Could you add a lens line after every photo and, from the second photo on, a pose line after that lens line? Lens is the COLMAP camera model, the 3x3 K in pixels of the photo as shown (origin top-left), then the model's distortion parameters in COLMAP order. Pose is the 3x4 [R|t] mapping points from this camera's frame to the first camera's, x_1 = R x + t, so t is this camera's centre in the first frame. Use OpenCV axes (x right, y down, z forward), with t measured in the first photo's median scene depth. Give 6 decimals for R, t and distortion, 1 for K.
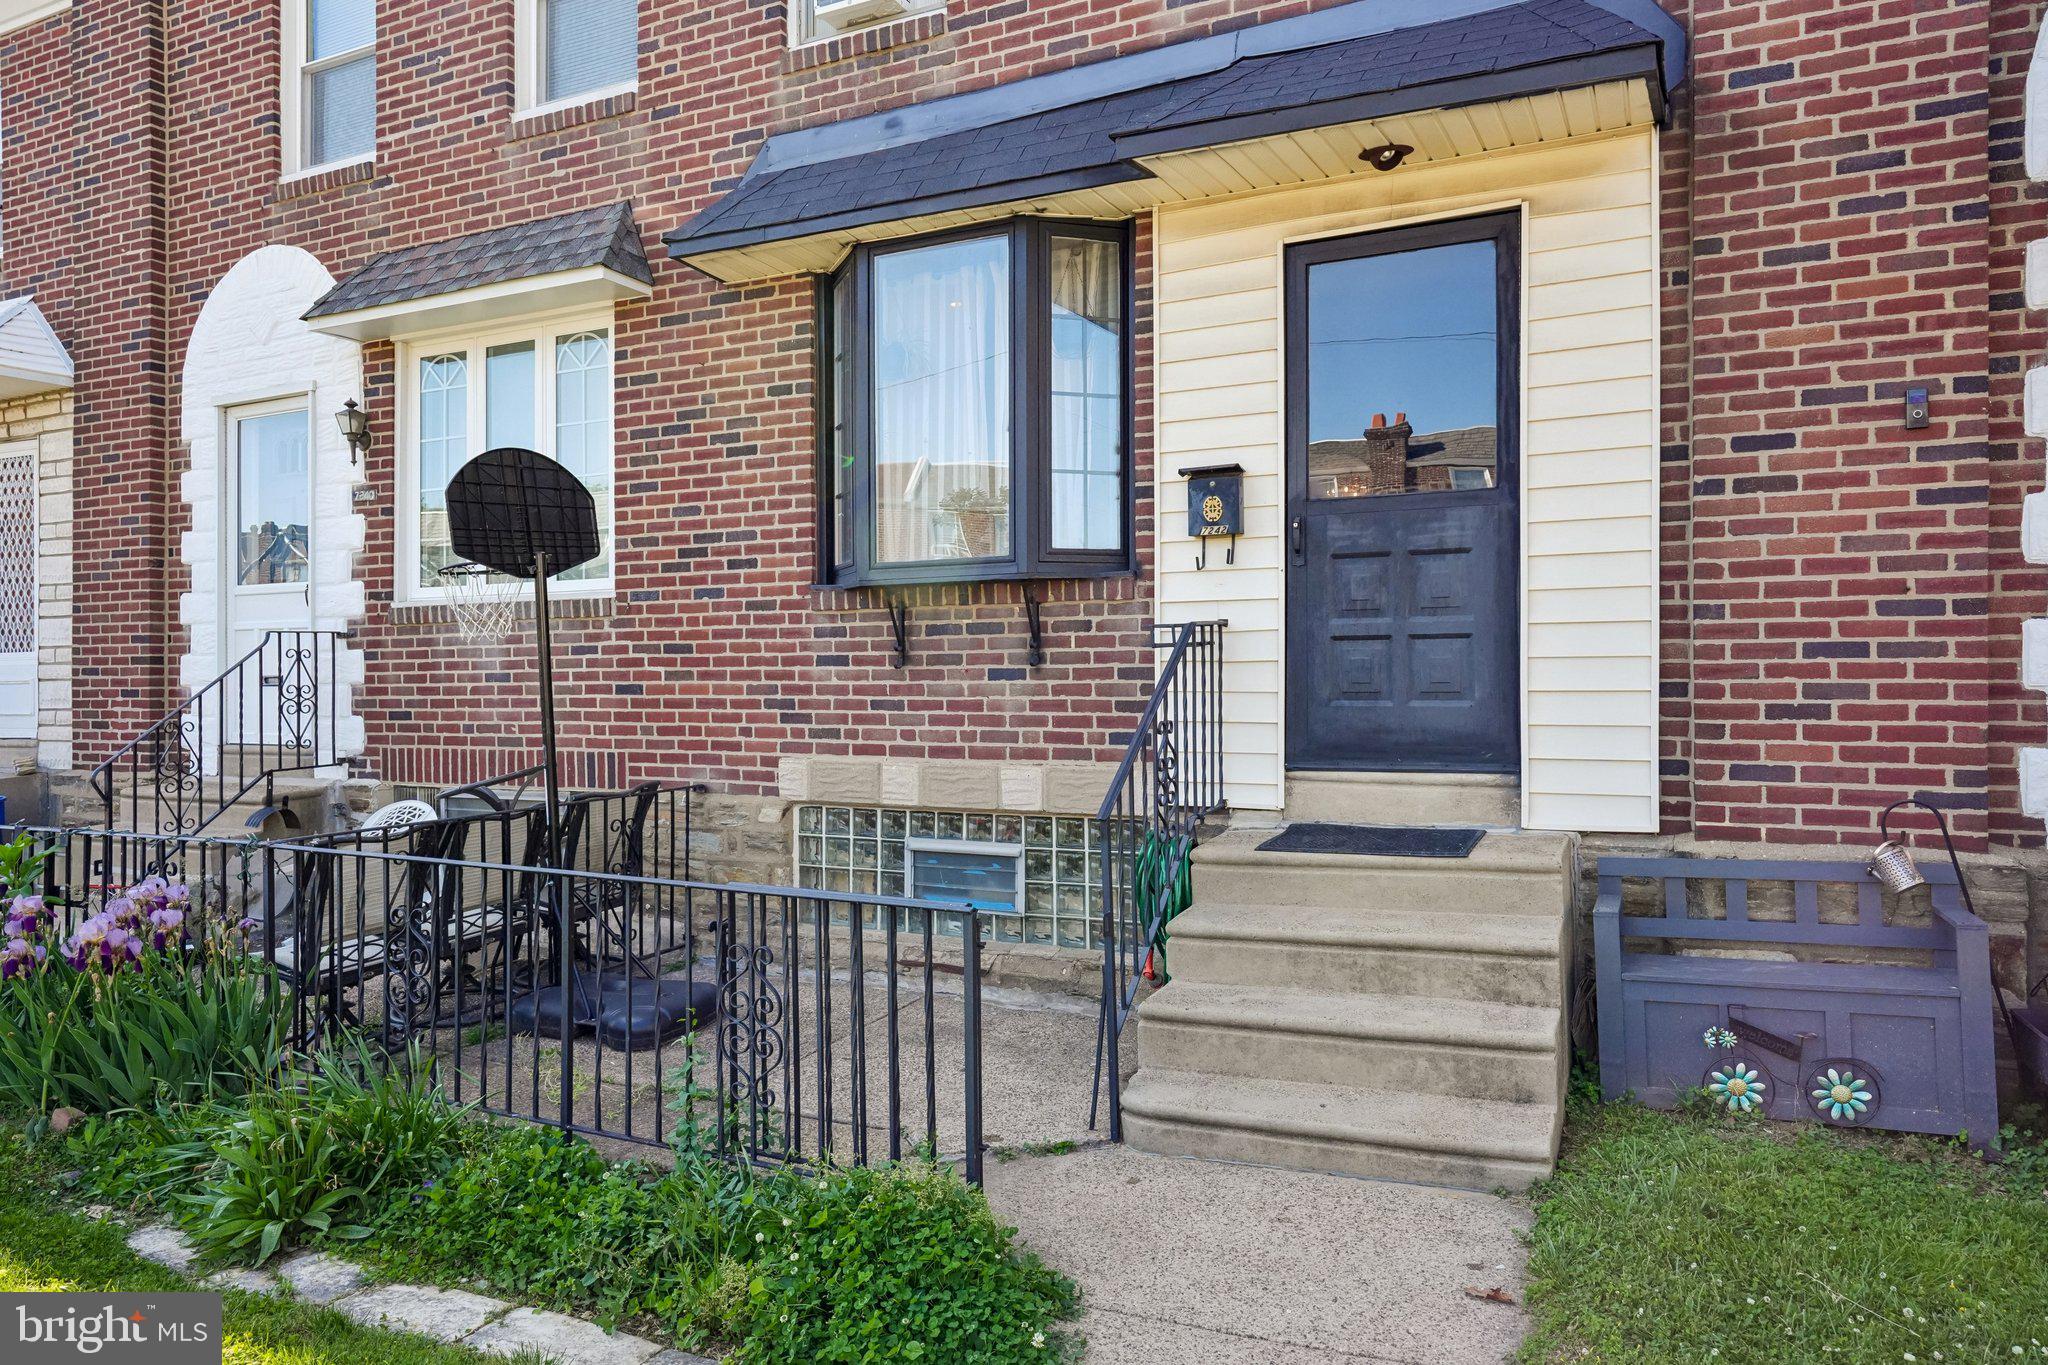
lens RADIAL K [[1322.5, 0, 1028.2], [0, 1322.5, 675.8], [0, 0, 1]] dist [0.003161, 0.000147]
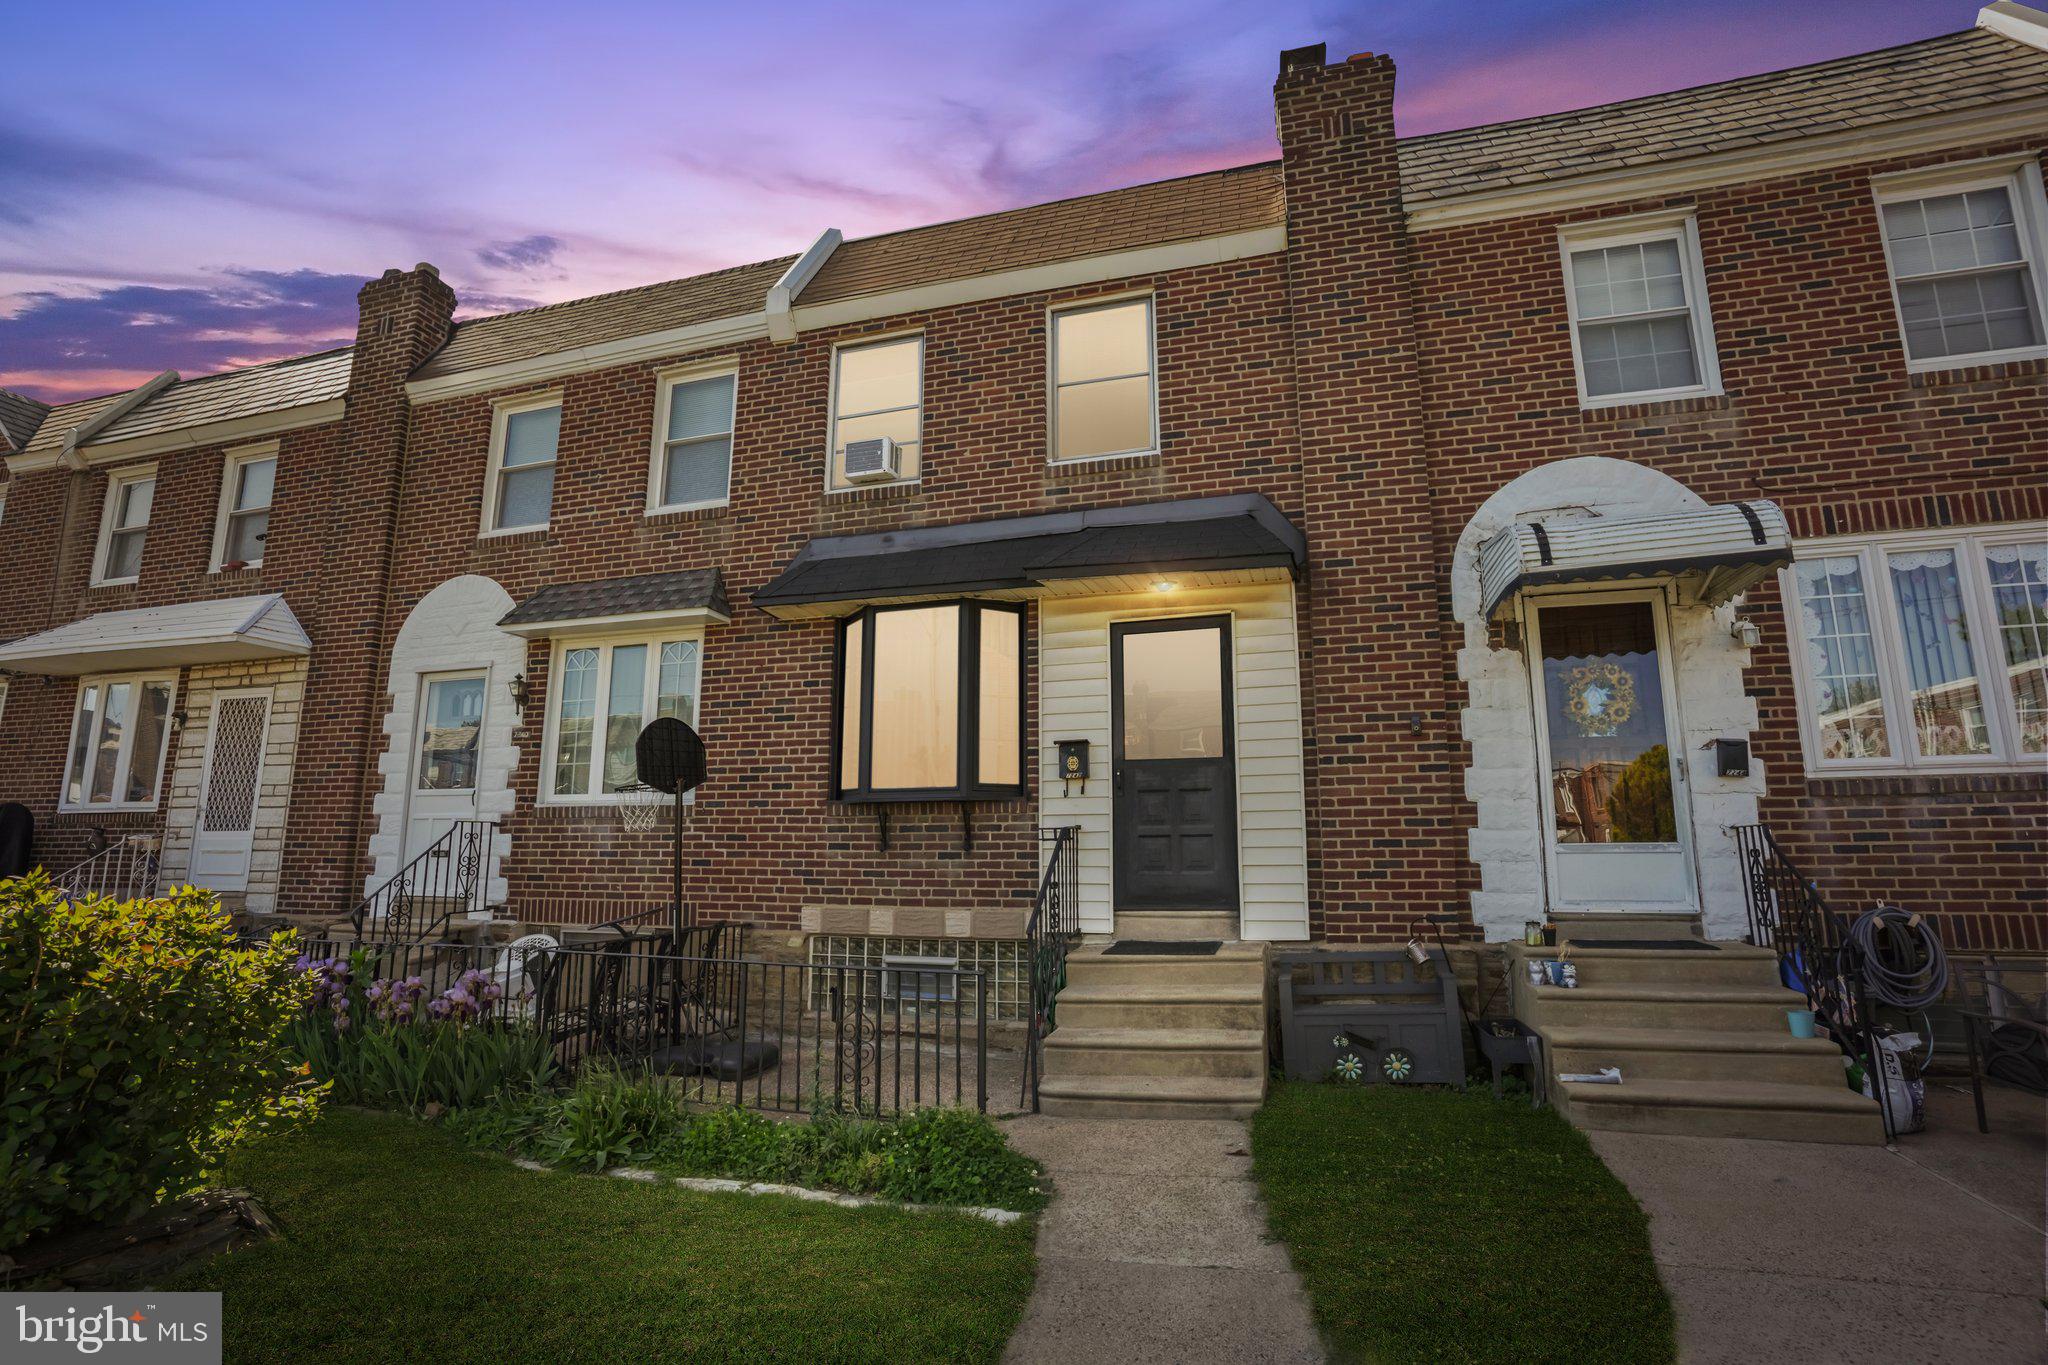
lens RADIAL K [[1005.6, 0, 1020.5], [0, 1005.6, 675.1], [0, 0, 1]] dist [-0.082327, 0.033671]
pose [[0.987200, 0.034633, 0.155678, -0.134373], [-0.005625, 0.983090, -0.183034, 0.006078], [-0.159385, 0.179816, 0.970702, -0.308294]]
